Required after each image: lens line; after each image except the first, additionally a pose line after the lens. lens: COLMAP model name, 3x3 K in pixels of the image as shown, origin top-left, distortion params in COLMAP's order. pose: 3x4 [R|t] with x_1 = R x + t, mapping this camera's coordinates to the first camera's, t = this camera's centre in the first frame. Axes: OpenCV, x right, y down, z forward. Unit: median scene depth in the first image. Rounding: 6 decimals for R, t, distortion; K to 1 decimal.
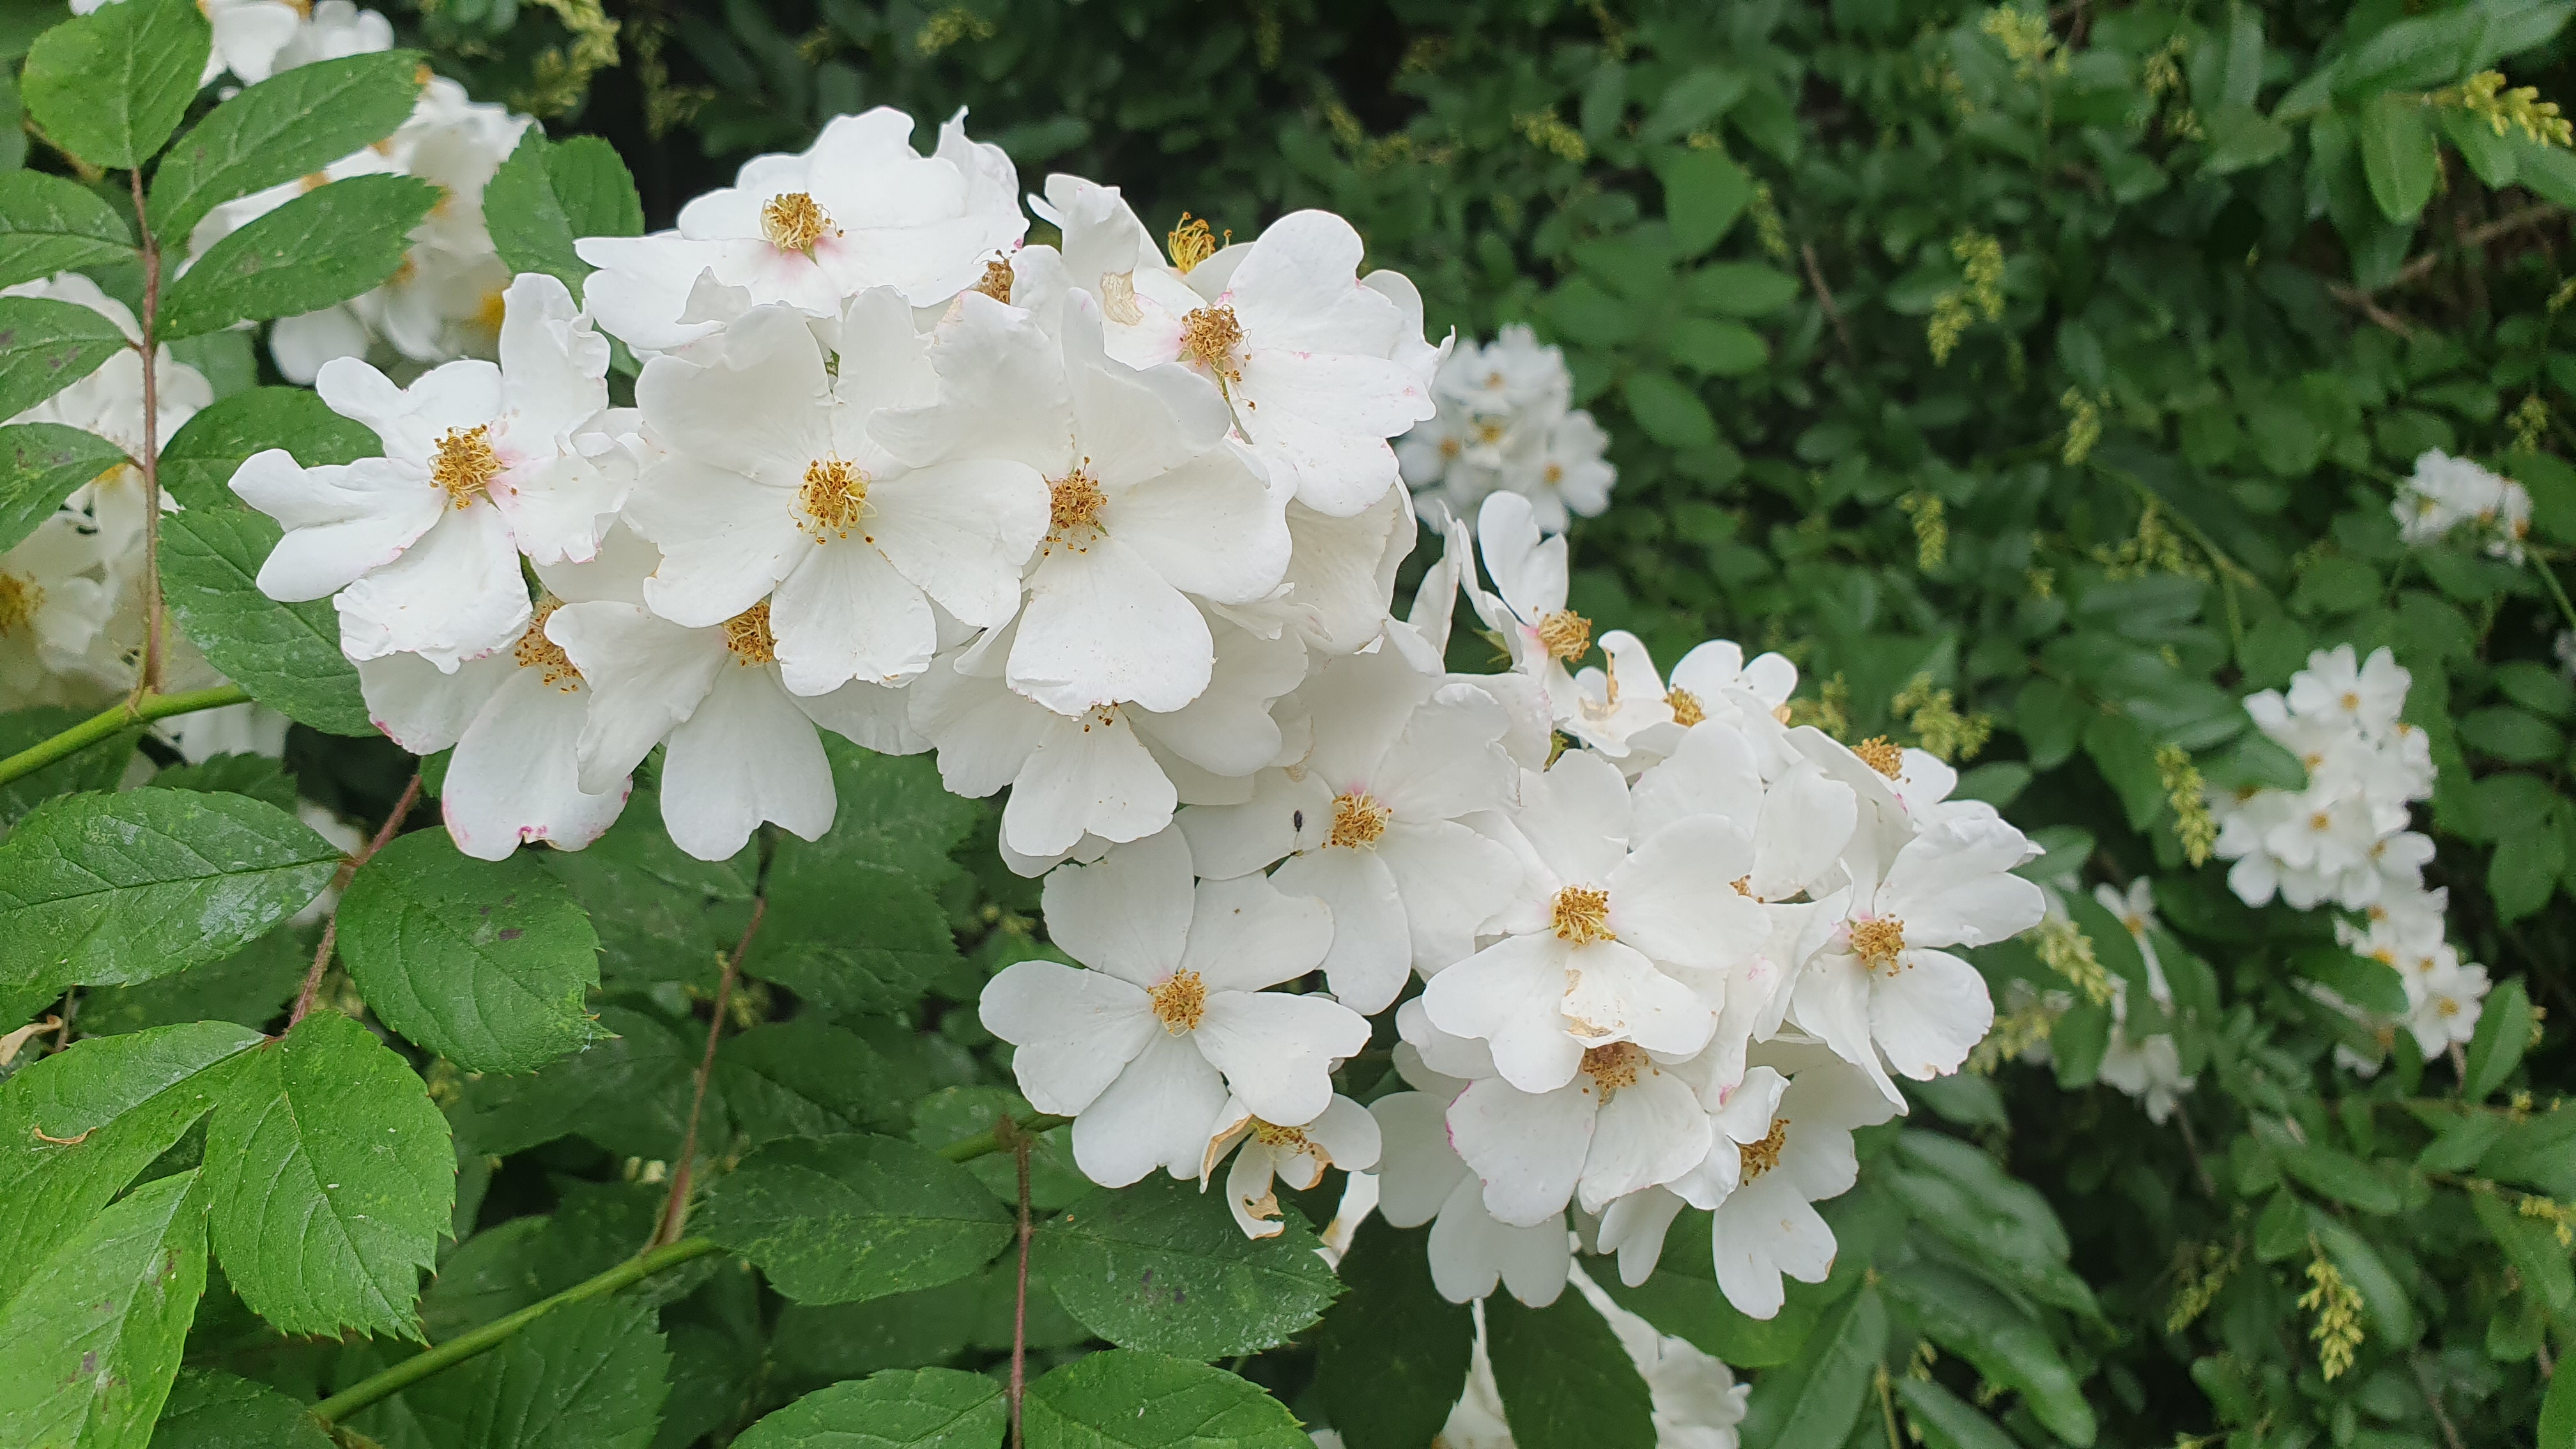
lens RADIAL K [[2069.2, 0, 1285.5], [0, 2069.2, 718.0], [0, 0, 1]] dist [-0.003749, 0.009004]
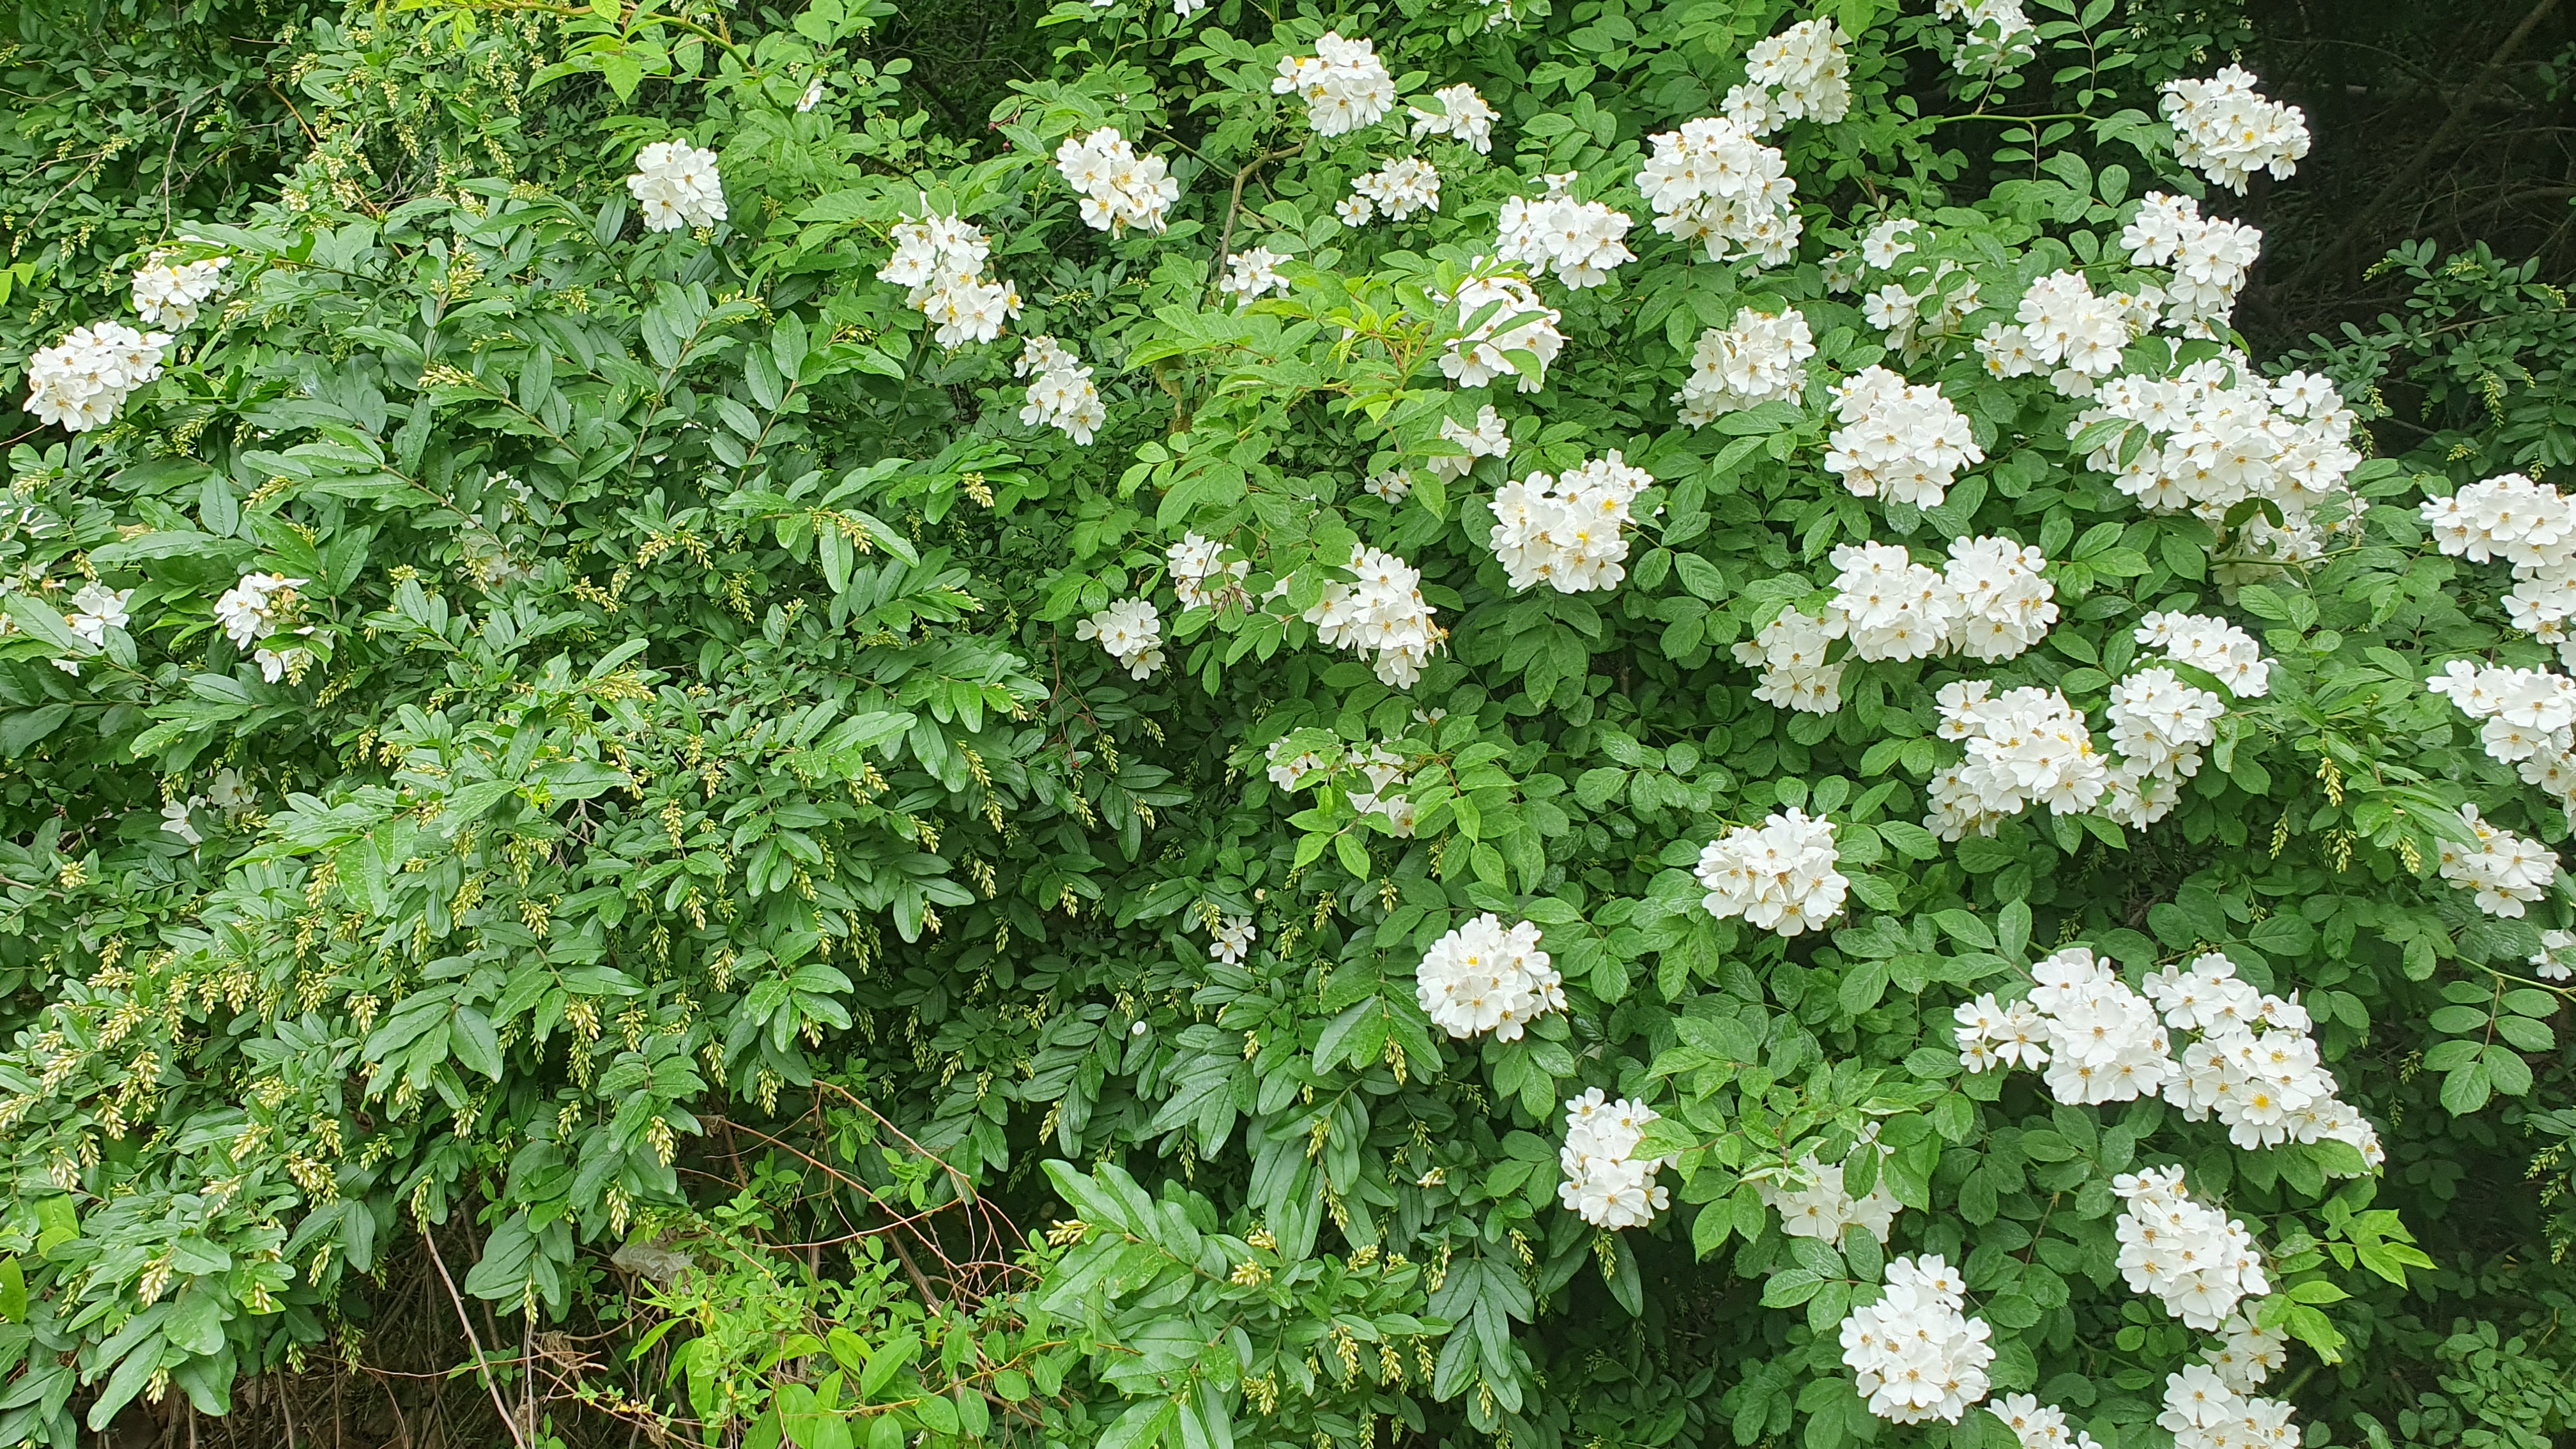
lens RADIAL K [[2069.2, 0, 1244.3], [0, 2069.2, 748.9], [0, 0, 1]] dist [-0.003749, 0.009004]
pose [[0.839552, 0.176734, -0.513729, -0.010555], [-0.273911, 0.954324, -0.119326, 0.745558], [0.469175, 0.240896, 0.849614, -1.929139]]
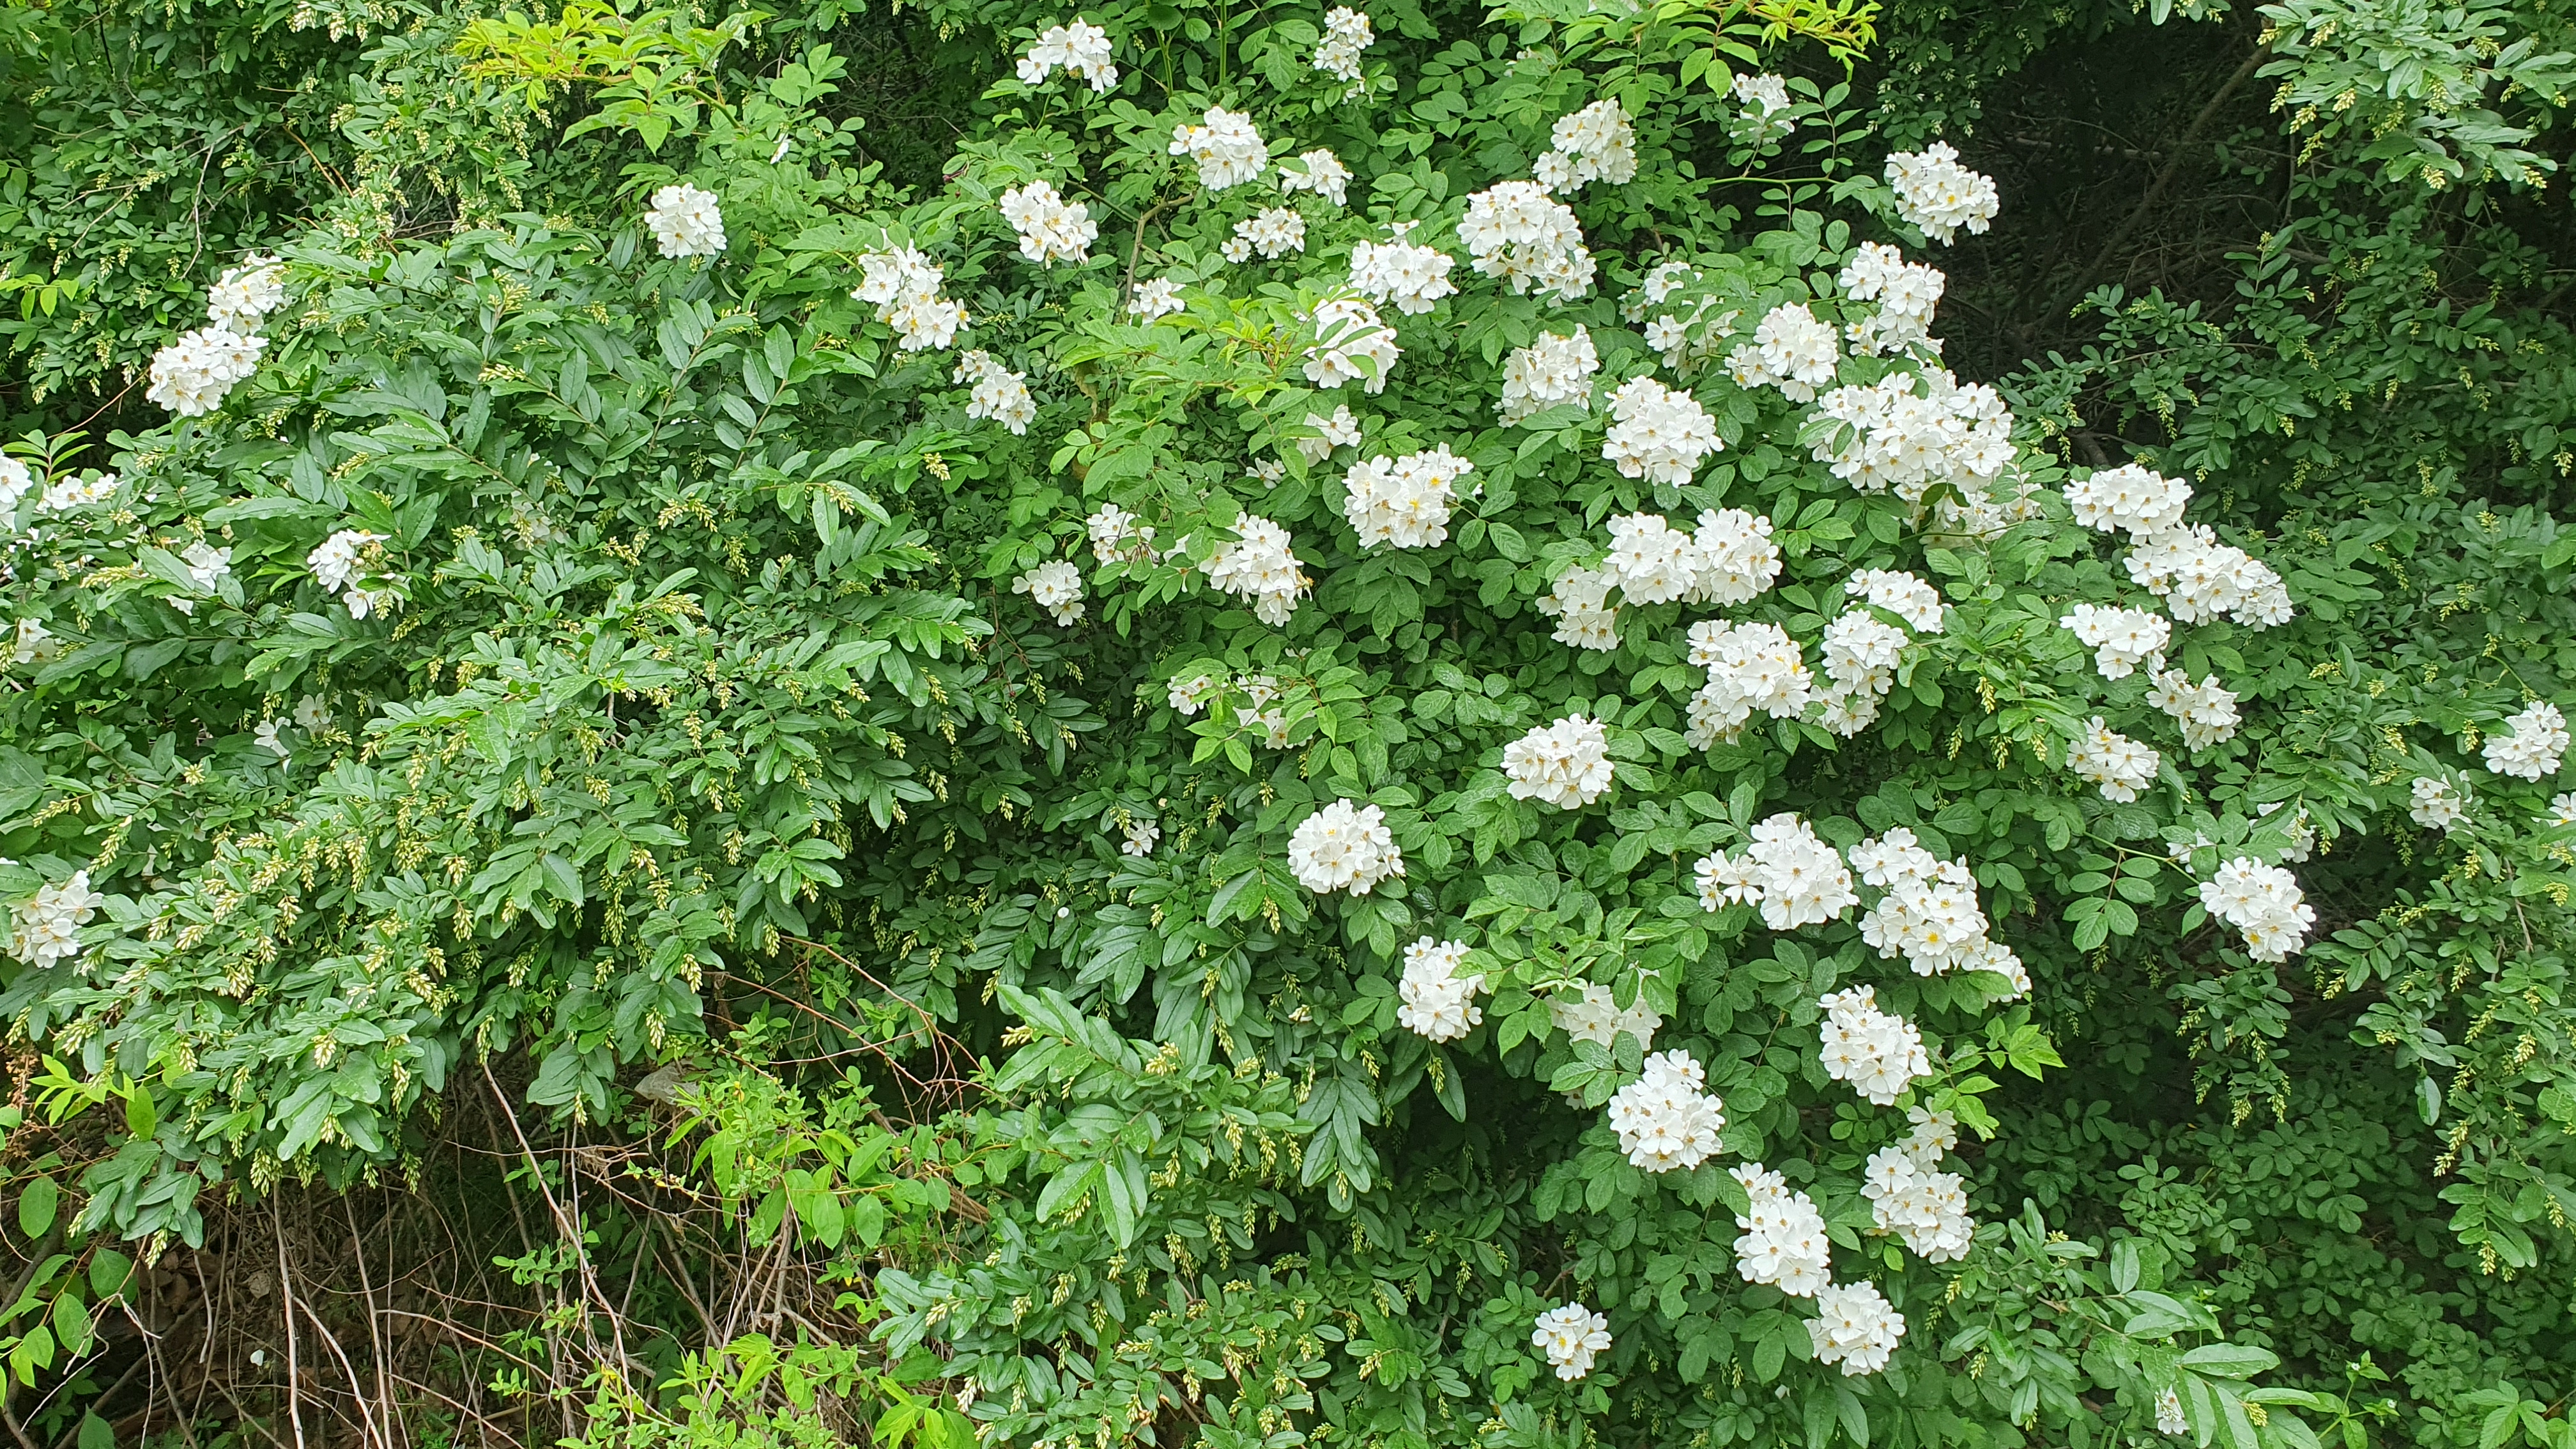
lens RADIAL K [[2069.2, 0, 1265.0], [0, 2069.2, 757.1], [0, 0, 1]] dist [-0.003749, 0.009004]
pose [[0.872171, 0.167035, -0.459801, 0.248126], [-0.261808, 0.953348, -0.150280, 0.937527], [0.413248, 0.251449, 0.875214, -2.333338]]
